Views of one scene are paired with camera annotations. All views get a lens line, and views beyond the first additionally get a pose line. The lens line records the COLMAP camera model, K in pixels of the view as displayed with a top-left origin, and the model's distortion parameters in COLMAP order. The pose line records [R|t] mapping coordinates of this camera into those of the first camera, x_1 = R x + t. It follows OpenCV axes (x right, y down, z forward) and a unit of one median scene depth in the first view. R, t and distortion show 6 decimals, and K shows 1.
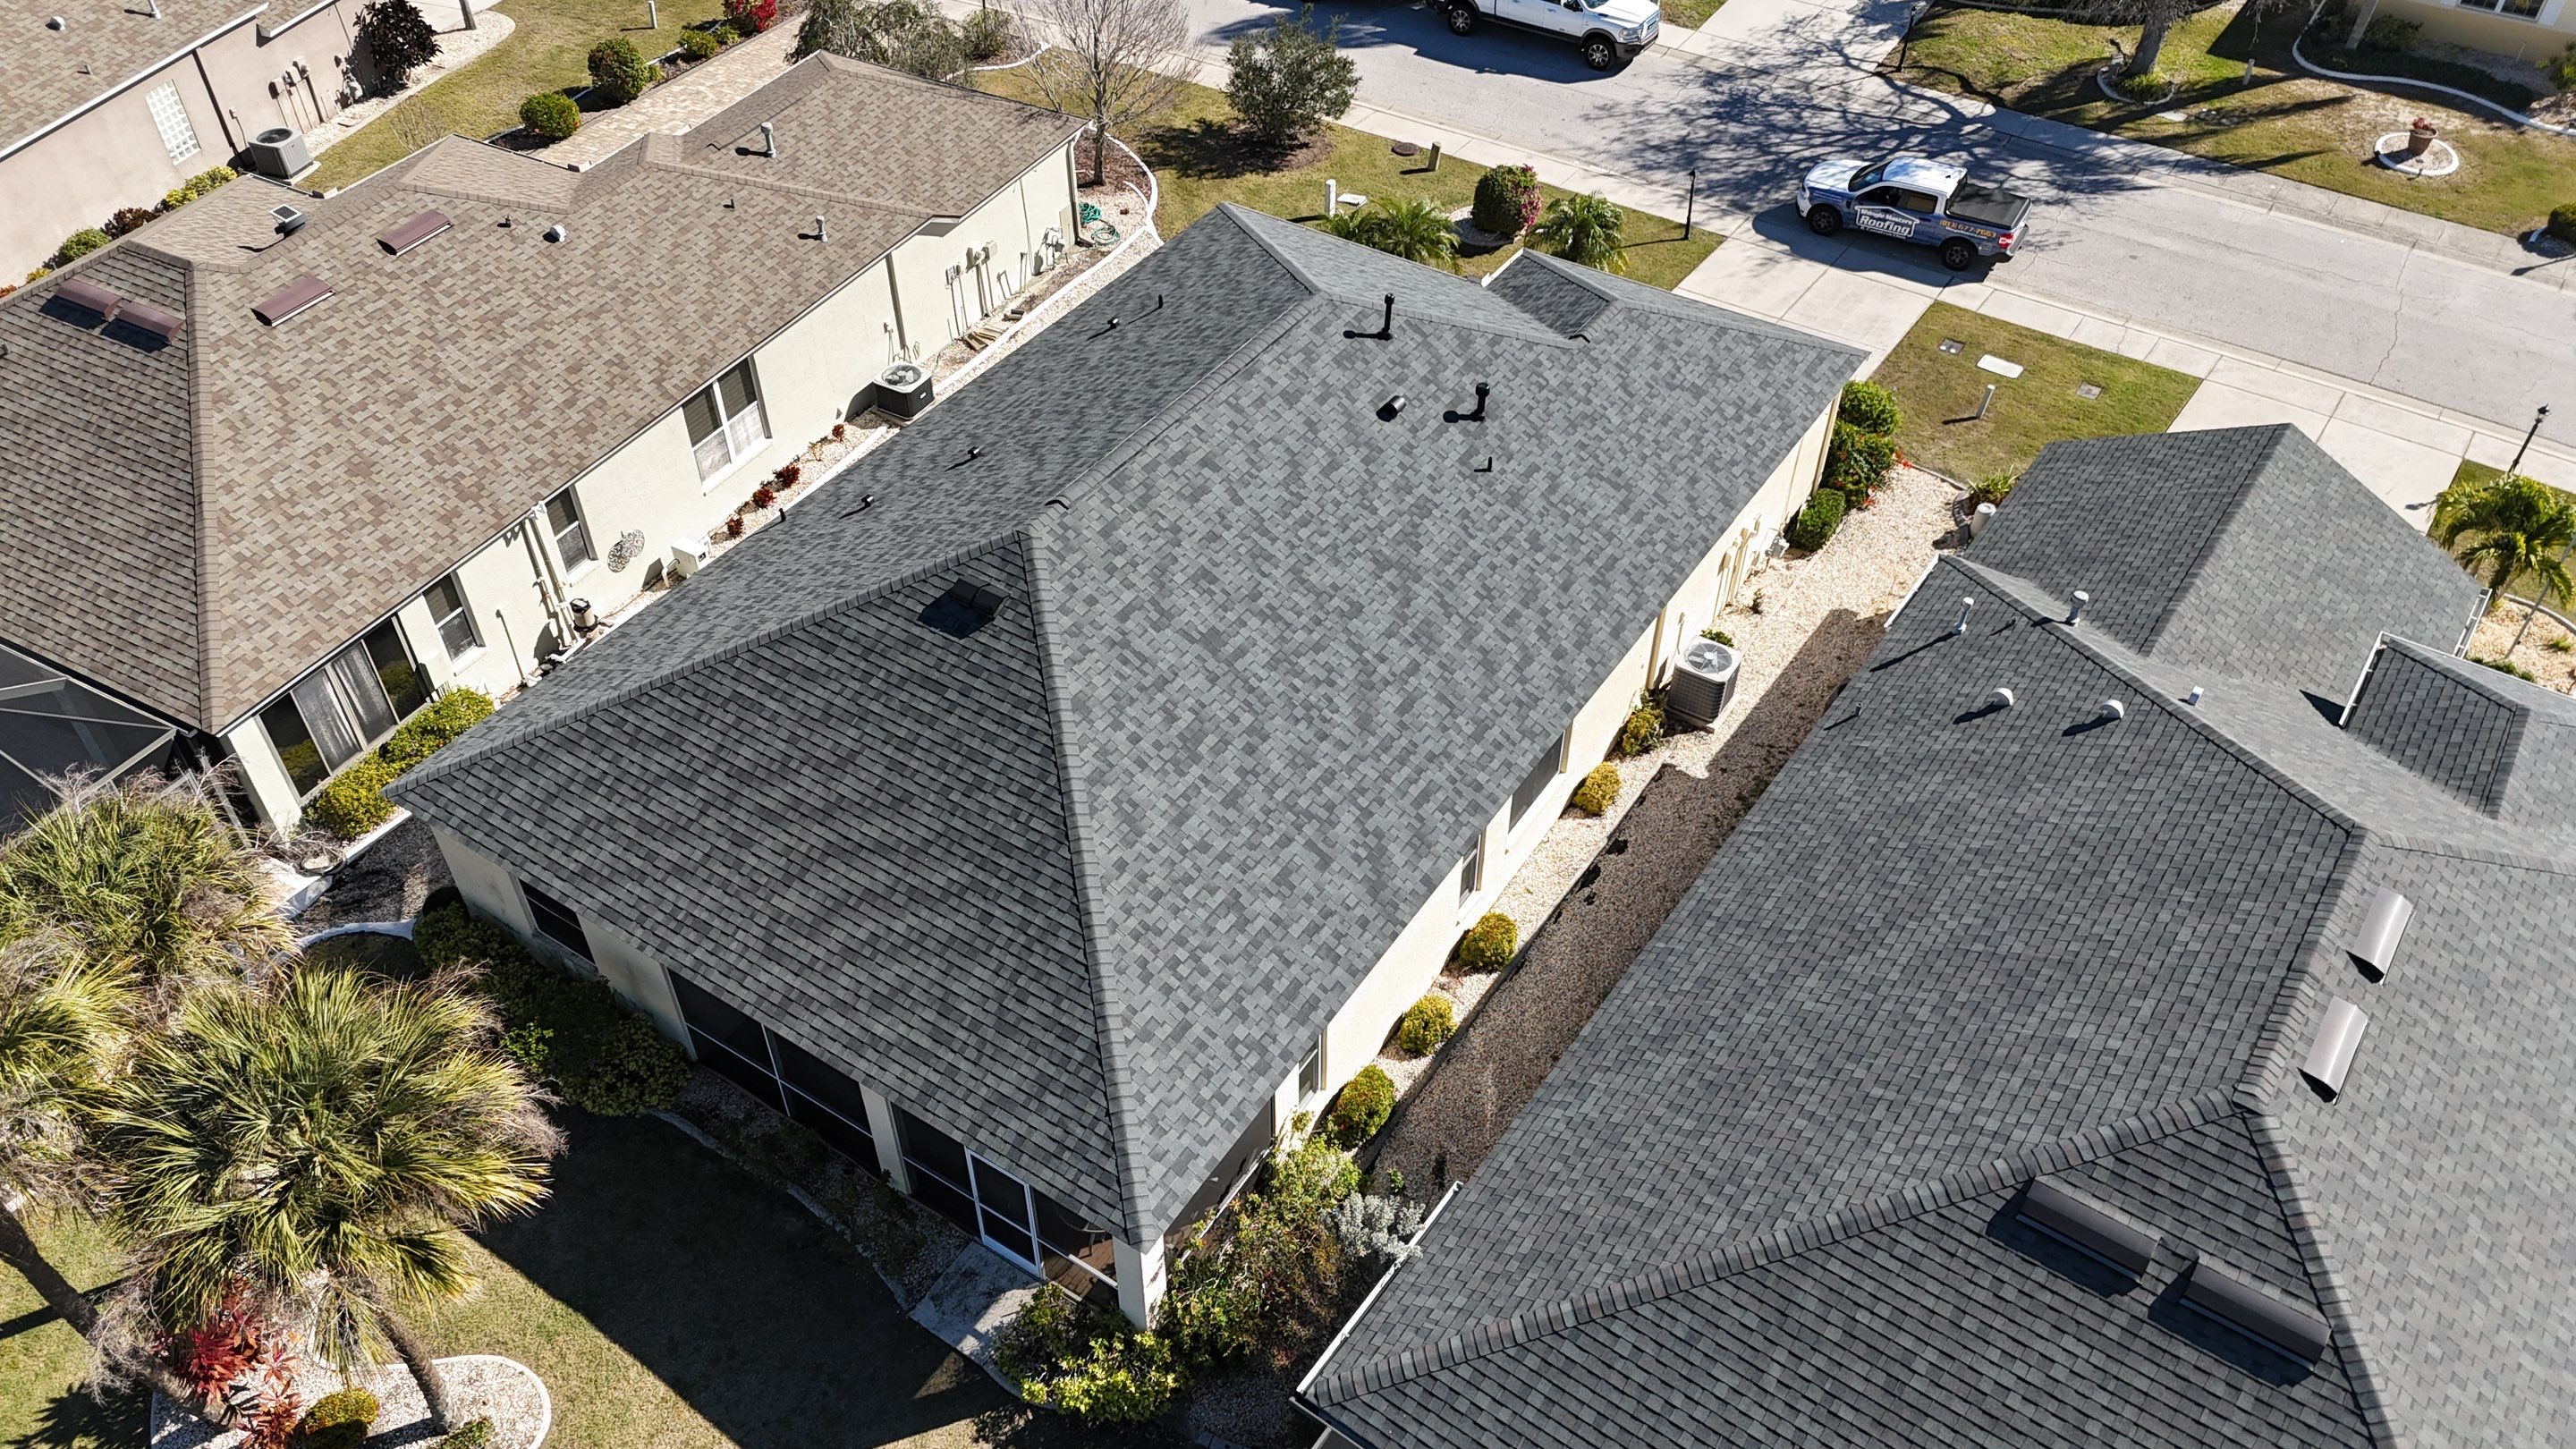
lens RADIAL K [[1876.6, 0, 1278.5], [0, 1876.6, 731.8], [0, 0, 1]] dist [0.084424, -0.090542]
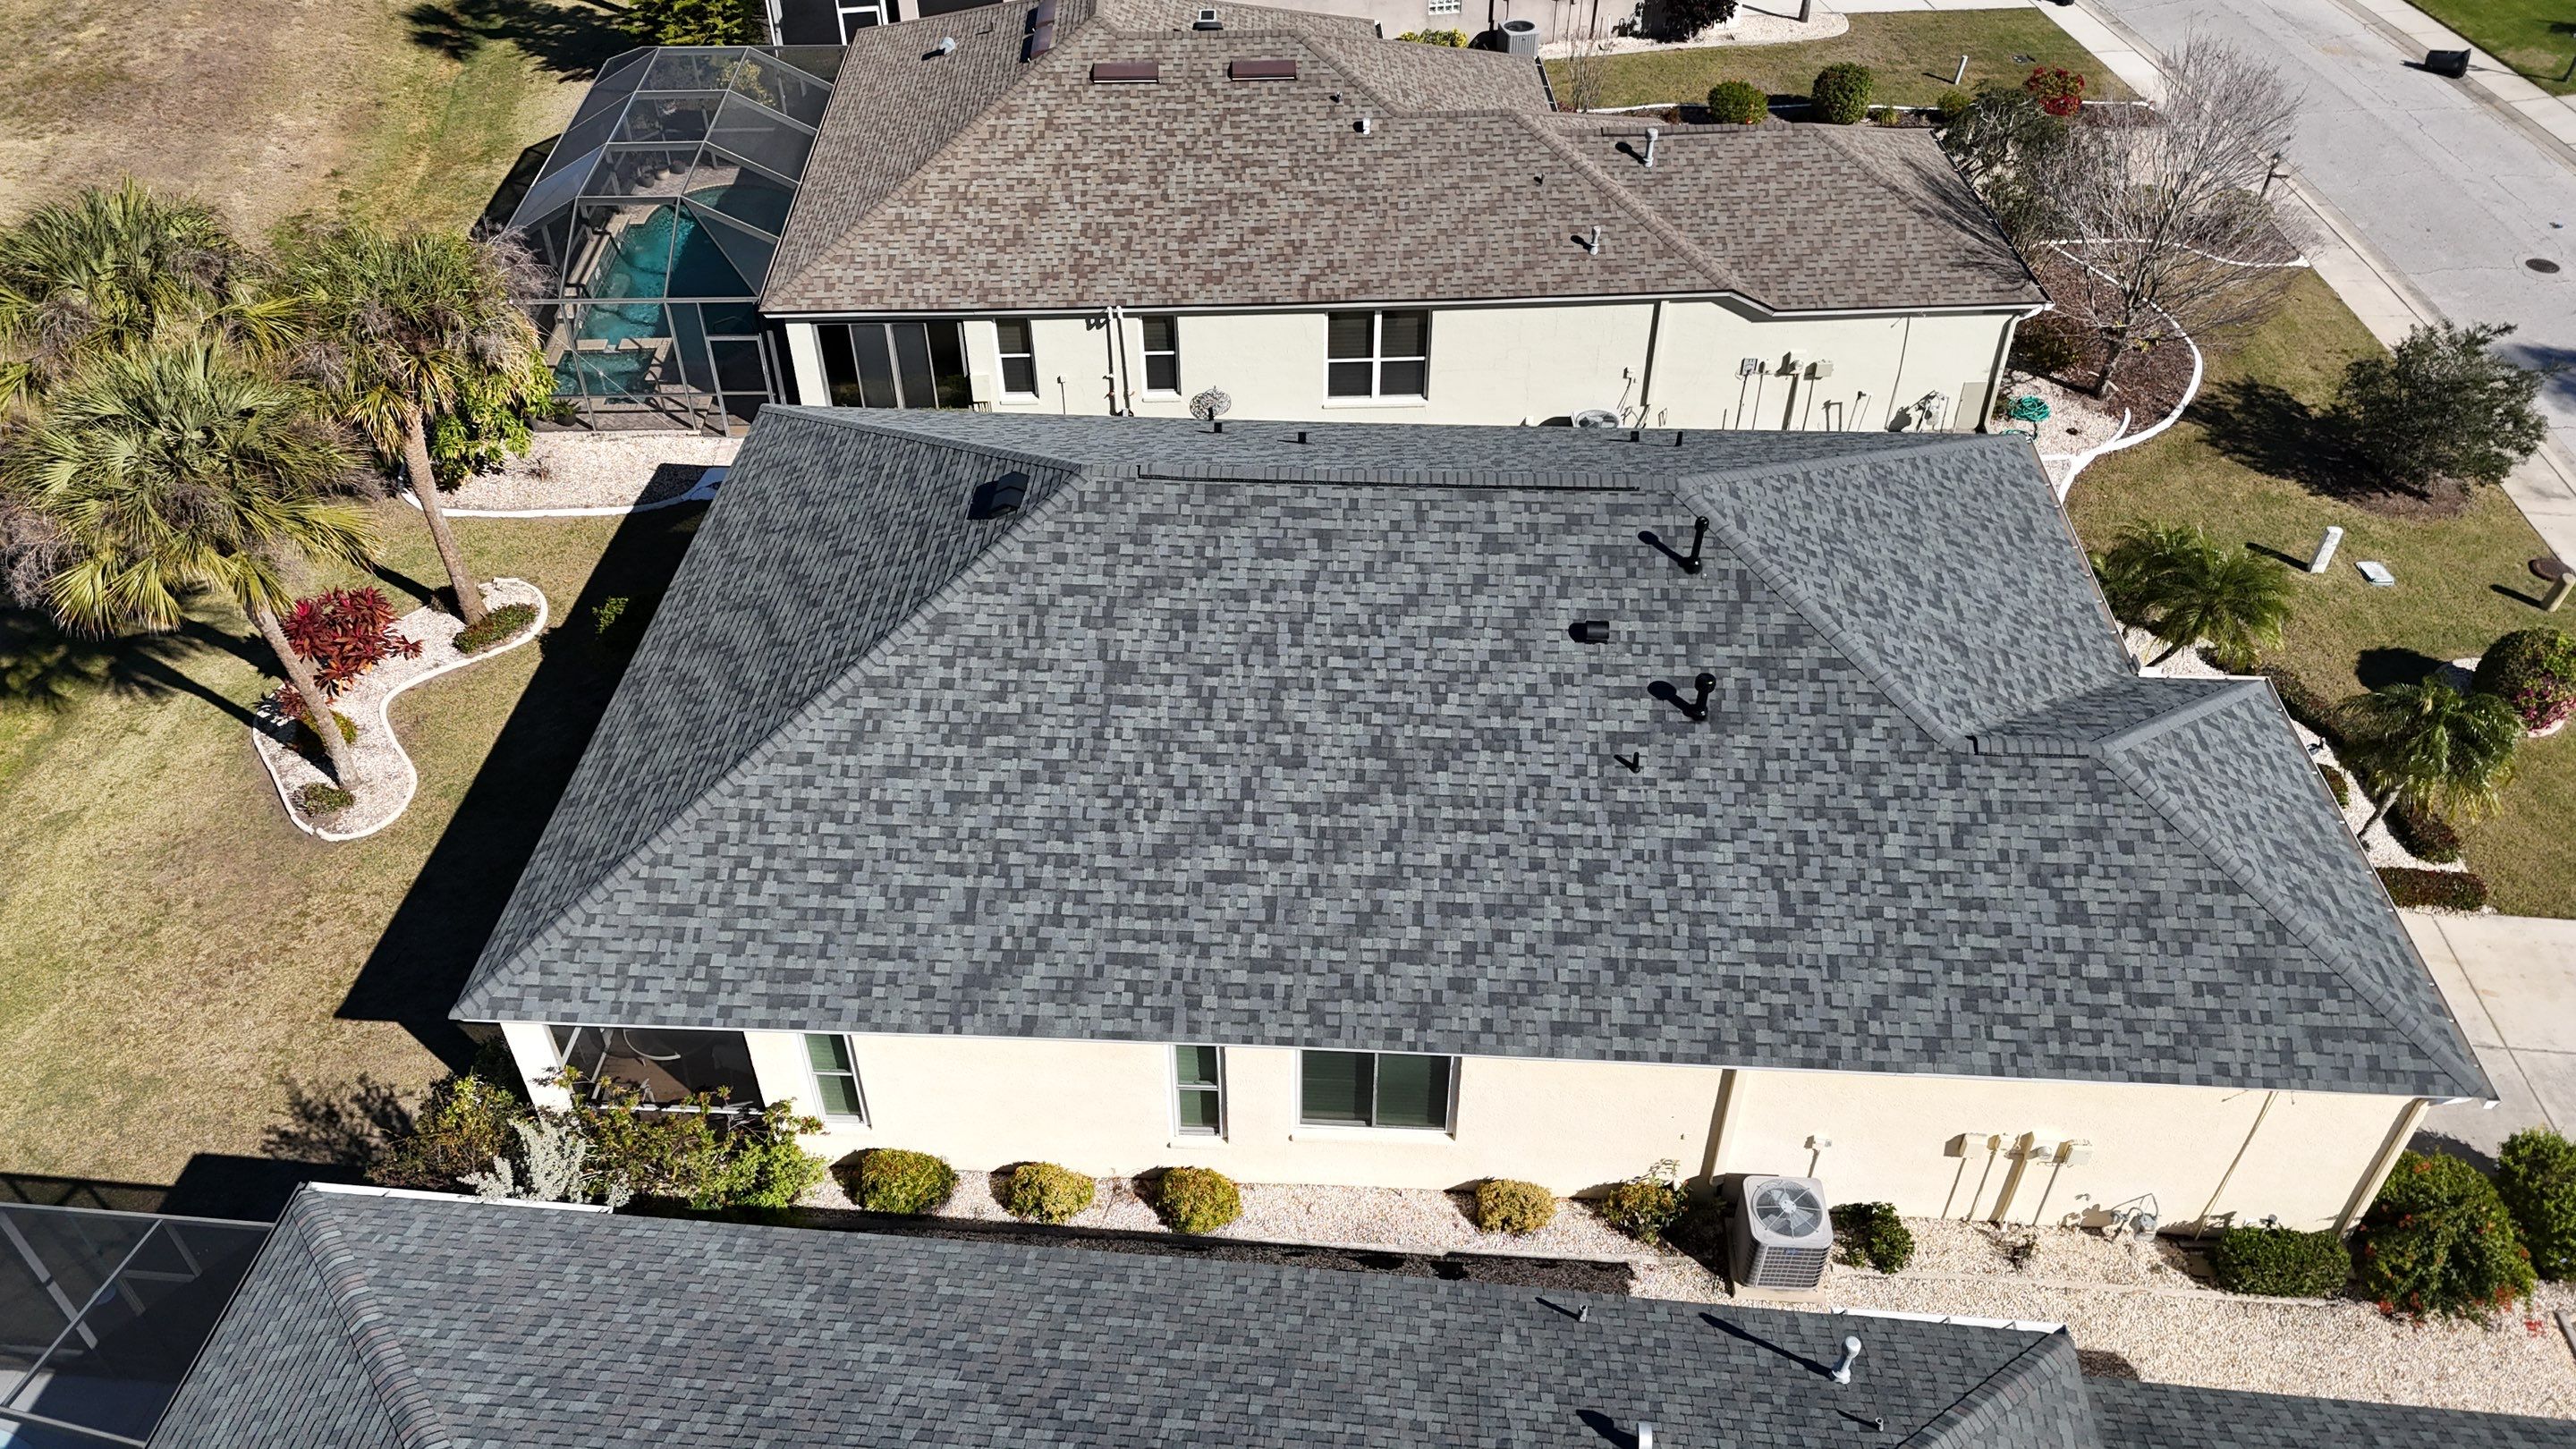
lens RADIAL K [[1866.5, 0, 1288.0], [0, 1866.5, 724.5], [0, 0, 1]] dist [0.165084, -0.364668]
pose [[0.508416, 0.560434, -0.653778, 0.437880], [-0.589767, 0.779831, 0.209852, -0.191851], [0.627445, 0.278885, 0.727005, 0.305381]]
